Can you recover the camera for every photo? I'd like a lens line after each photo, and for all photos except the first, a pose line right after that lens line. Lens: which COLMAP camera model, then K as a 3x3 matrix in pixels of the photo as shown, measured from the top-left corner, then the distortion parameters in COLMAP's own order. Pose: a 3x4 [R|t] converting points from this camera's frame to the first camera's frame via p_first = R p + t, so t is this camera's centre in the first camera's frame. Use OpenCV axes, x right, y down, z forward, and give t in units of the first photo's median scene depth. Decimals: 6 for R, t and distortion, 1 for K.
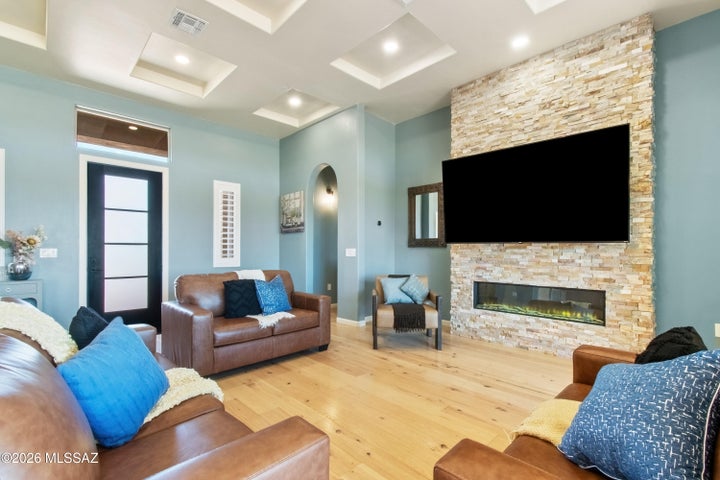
lens RADIAL K [[326.0, 0, 360.5], [0, 326.0, 251.0], [0, 0, 1]] dist [0.000931, 0.000061]
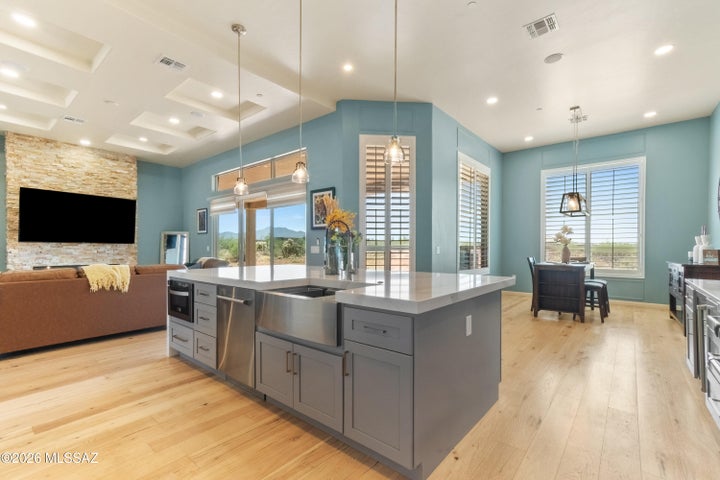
lens RADIAL K [[323.9, 0, 361.3], [0, 323.9, 248.1], [0, 0, 1]] dist [-0.000947, 0.016318]
pose [[-0.105372, -0.005789, 0.994416, -1.574019], [-0.003213, 0.999980, 0.005481, -0.010154], [-0.994428, -0.002618, -0.105388, -0.437643]]
